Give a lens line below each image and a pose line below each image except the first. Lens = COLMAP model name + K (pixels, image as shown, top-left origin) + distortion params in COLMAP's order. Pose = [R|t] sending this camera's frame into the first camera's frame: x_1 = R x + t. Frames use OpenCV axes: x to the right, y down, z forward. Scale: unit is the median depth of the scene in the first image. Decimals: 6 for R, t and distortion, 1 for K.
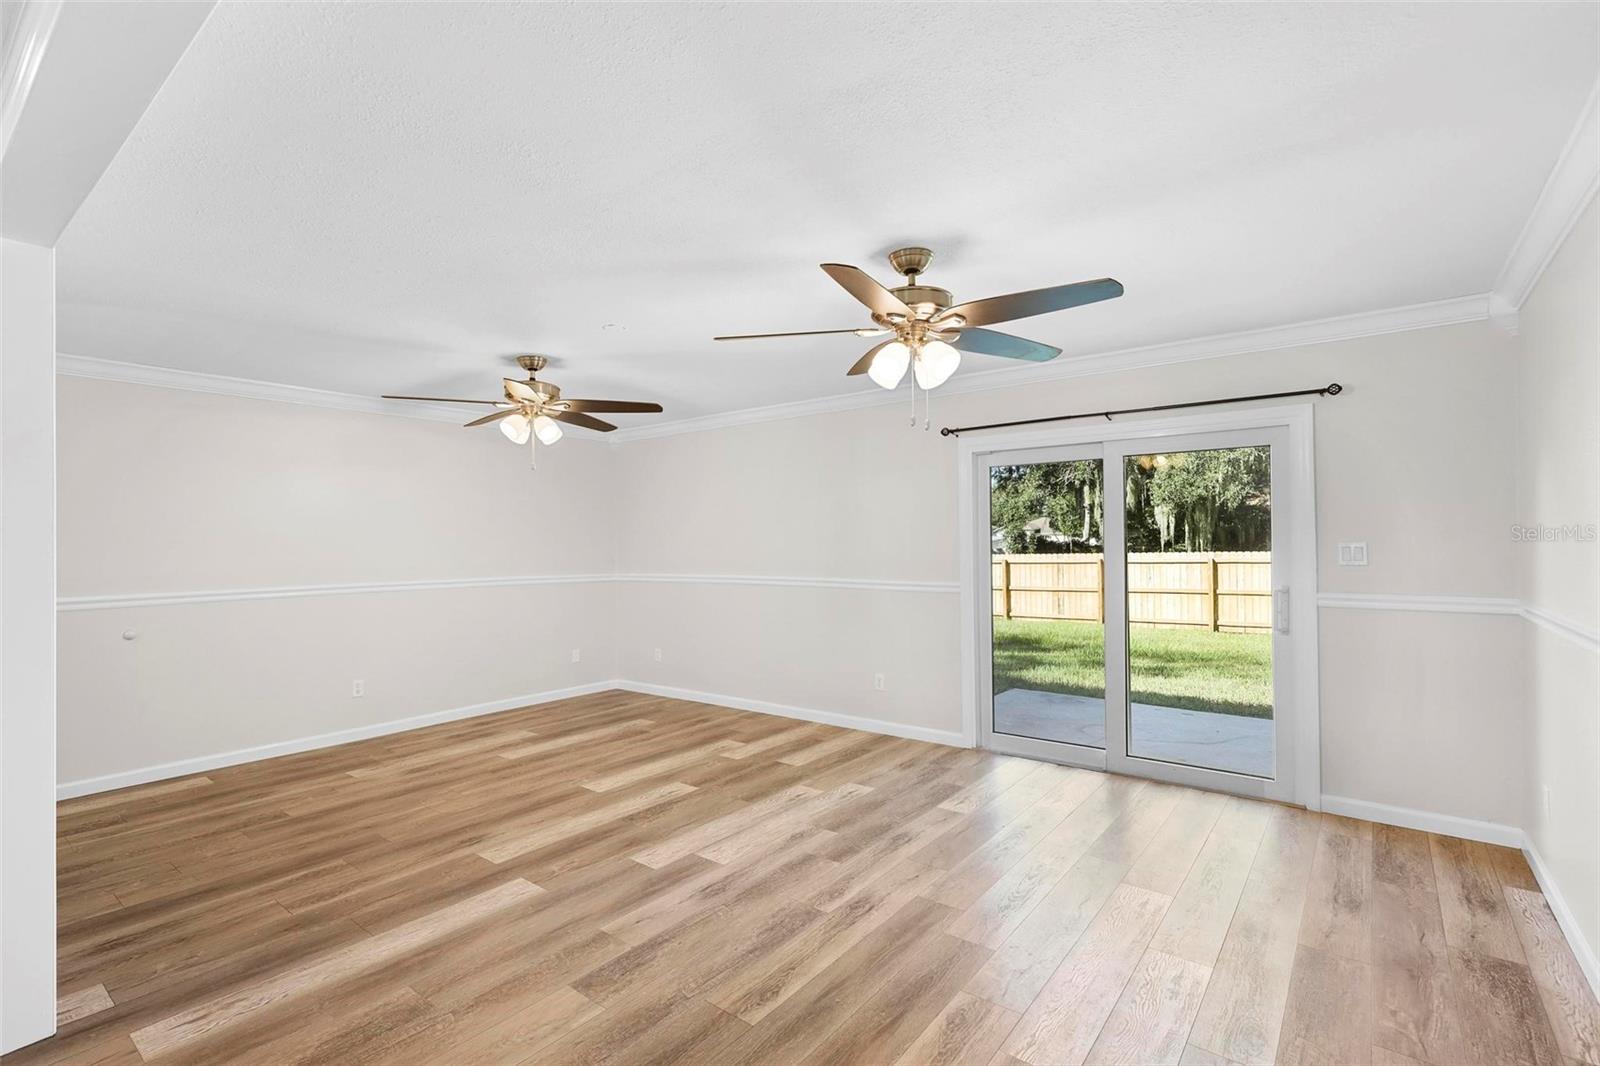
lens RADIAL K [[740.9, 0, 788.8], [0, 740.9, 539.4], [0, 0, 1]] dist [0.004085, 0.002006]
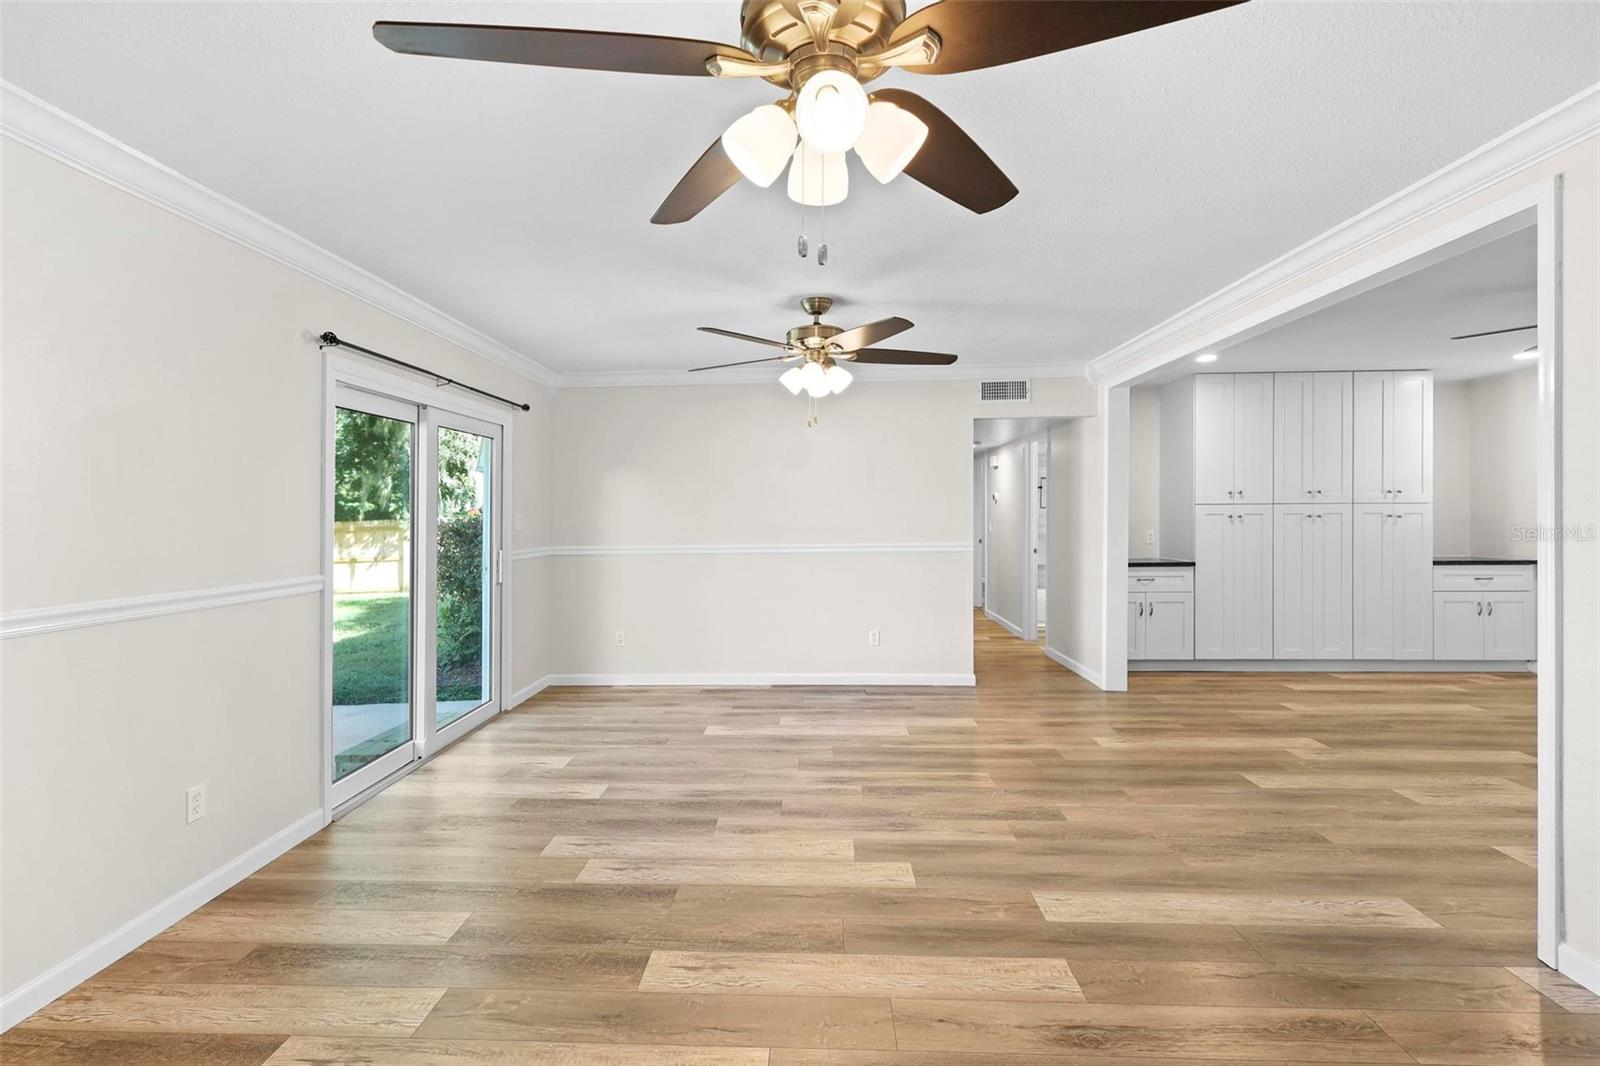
lens RADIAL K [[740.9, 0, 783.7], [0, 740.9, 519.8], [0, 0, 1]] dist [0.004085, 0.002006]
pose [[-0.581030, 0.006993, 0.813852, -0.608872], [0.010739, 0.999942, -0.000925, 0.022598], [-0.813811, 0.008202, -0.581071, 1.216678]]
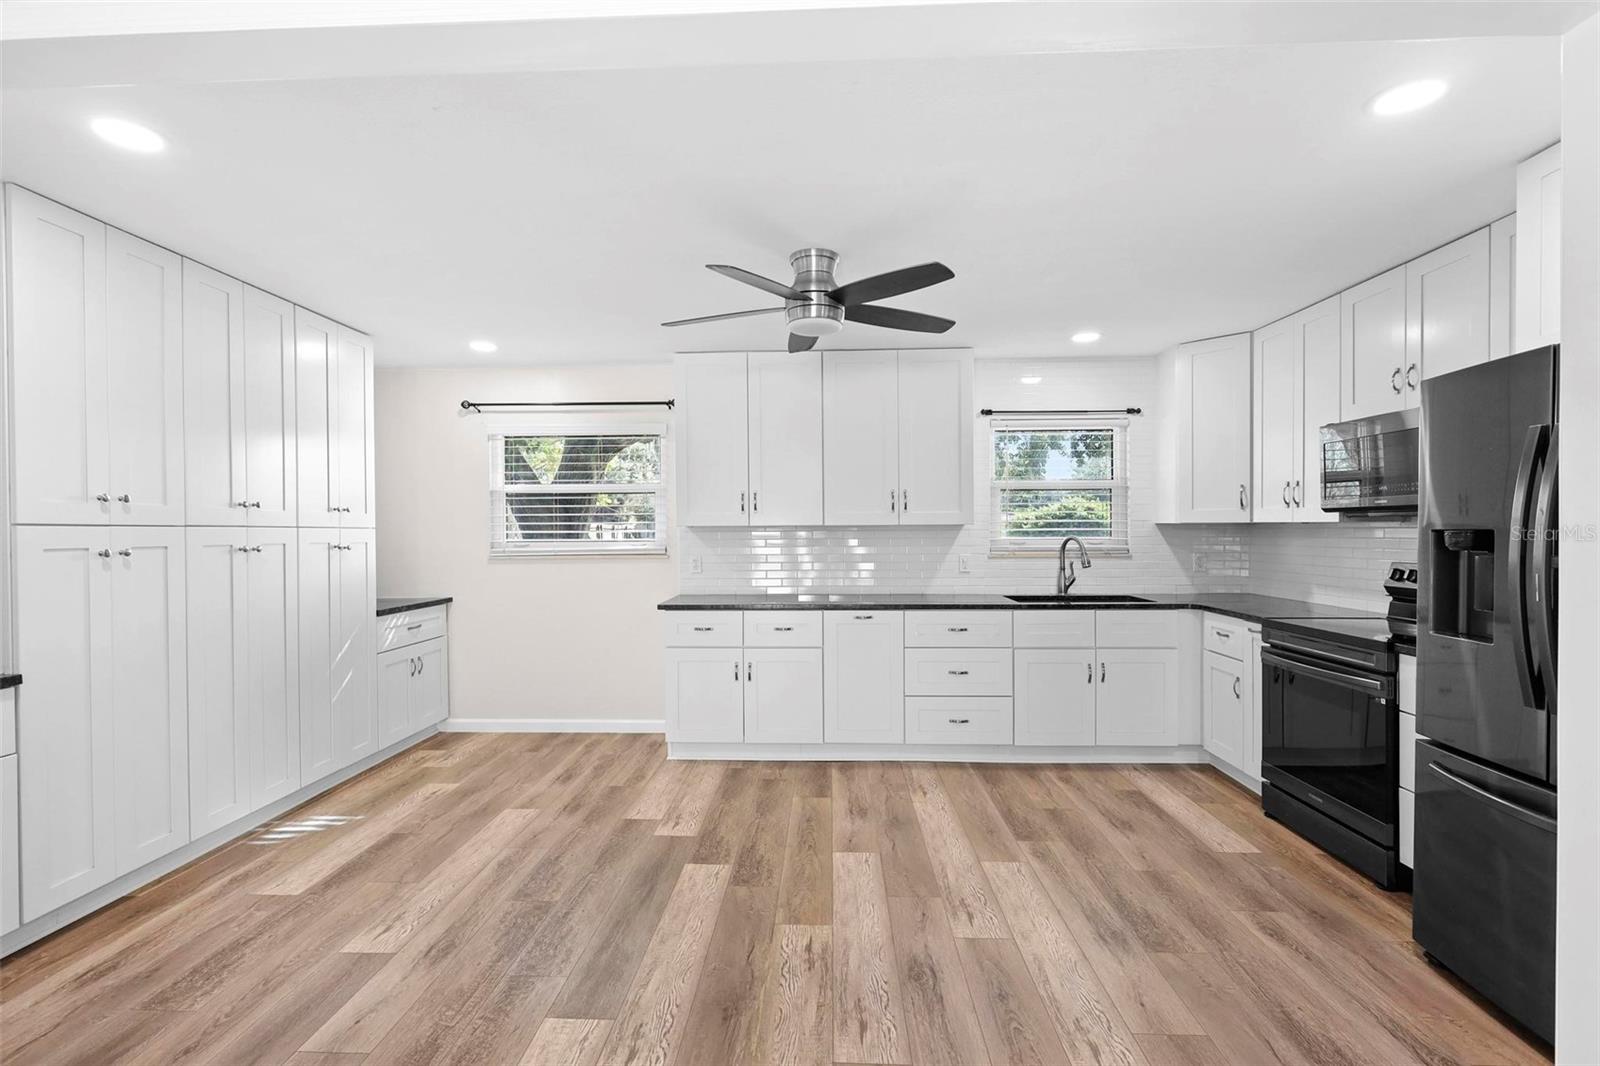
lens RADIAL K [[740.9, 0, 794.4], [0, 740.9, 541.5], [0, 0, 1]] dist [0.004085, 0.002006]
pose [[-0.814610, 0.023723, -0.579524, -0.060247], [0.017126, 0.999711, 0.016849, 0.012849], [0.579756, 0.003801, -0.814781, 0.533607]]
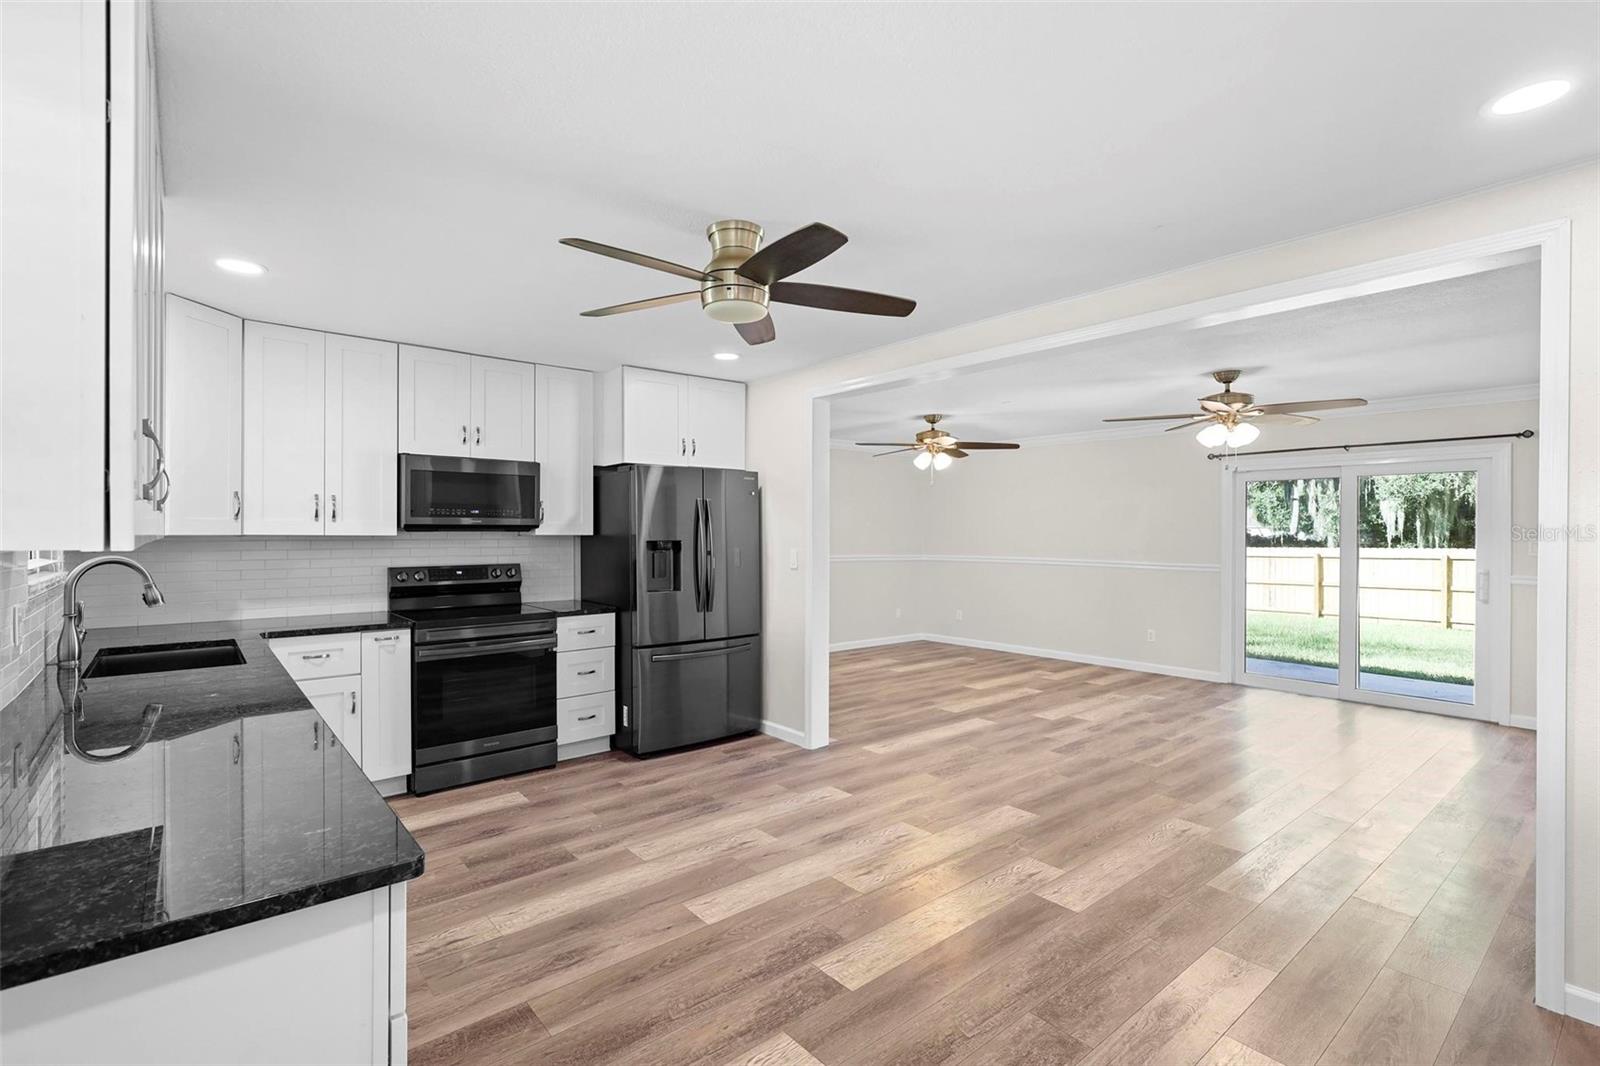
lens RADIAL K [[740.9, 0, 793.5], [0, 740.9, 534.4], [0, 0, 1]] dist [0.004085, 0.002006]
pose [[0.978135, 0.015004, -0.207429, -0.312203], [-0.013156, 0.999861, 0.010288, -0.003116], [0.207555, -0.007335, 0.978196, -0.624051]]
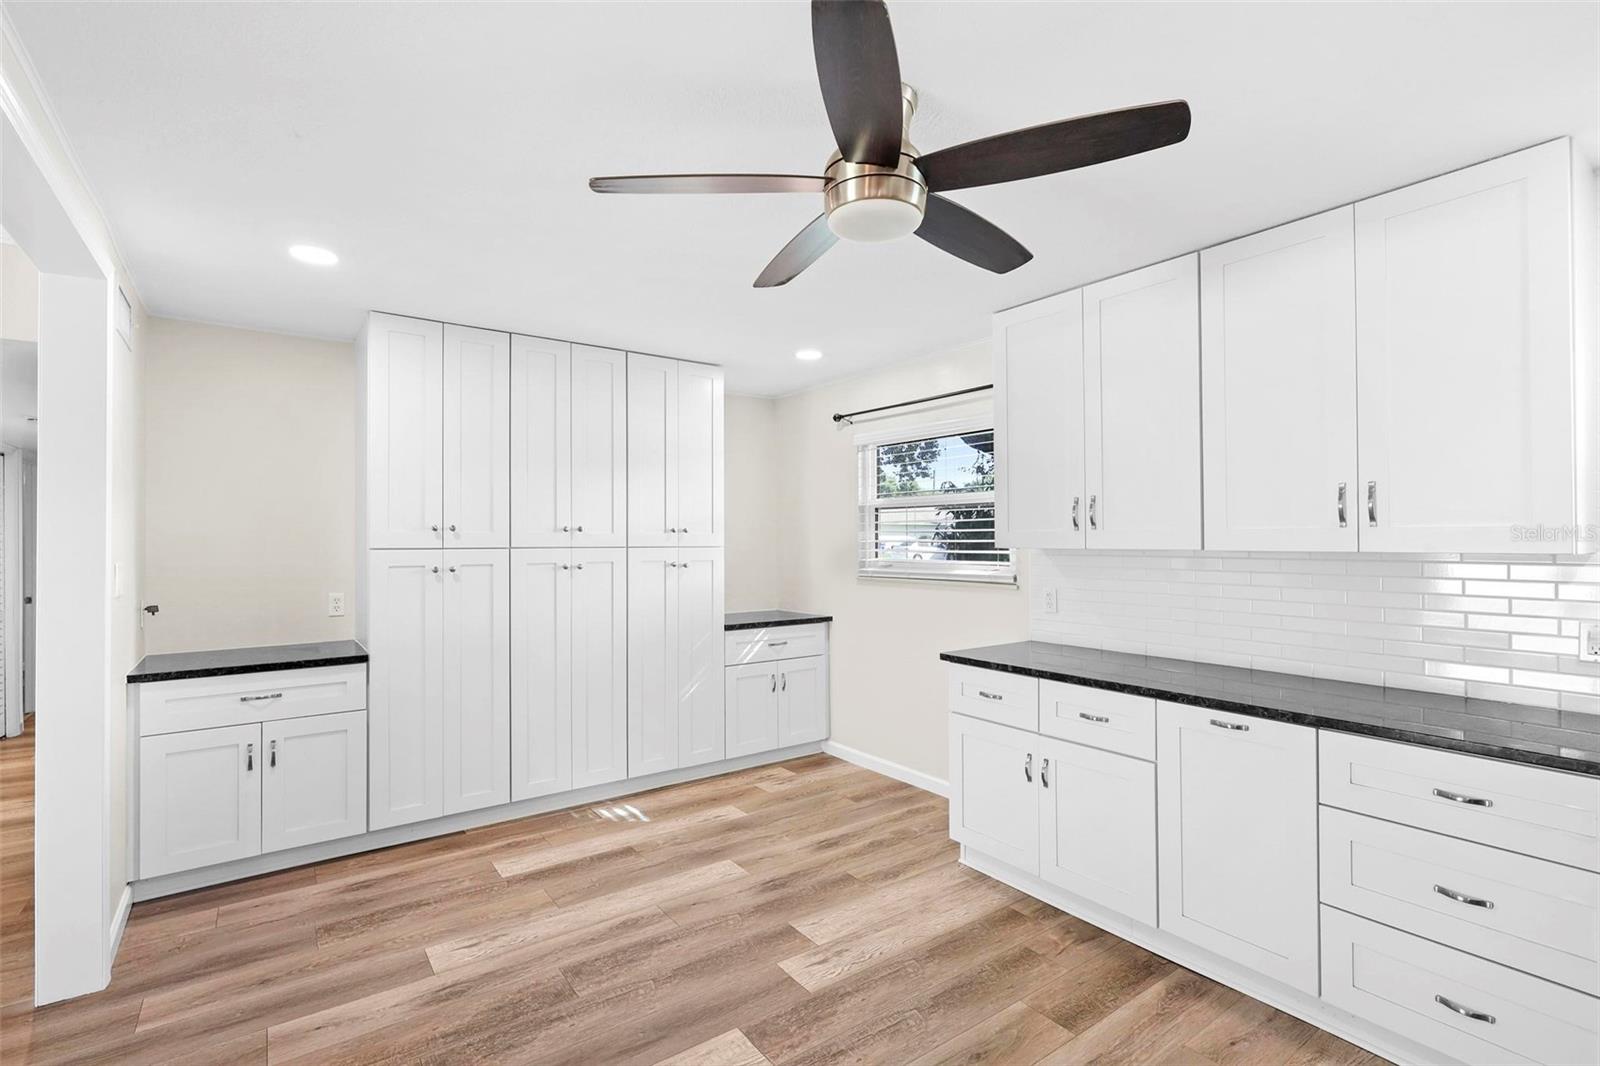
lens RADIAL K [[740.9, 0, 791.8], [0, 740.9, 547.9], [0, 0, 1]] dist [0.004085, 0.002006]
pose [[-0.961031, 0.008708, 0.276304, -0.555037], [0.010376, 0.999936, 0.004575, -0.000230], [-0.276247, 0.007264, -0.961059, 0.375528]]
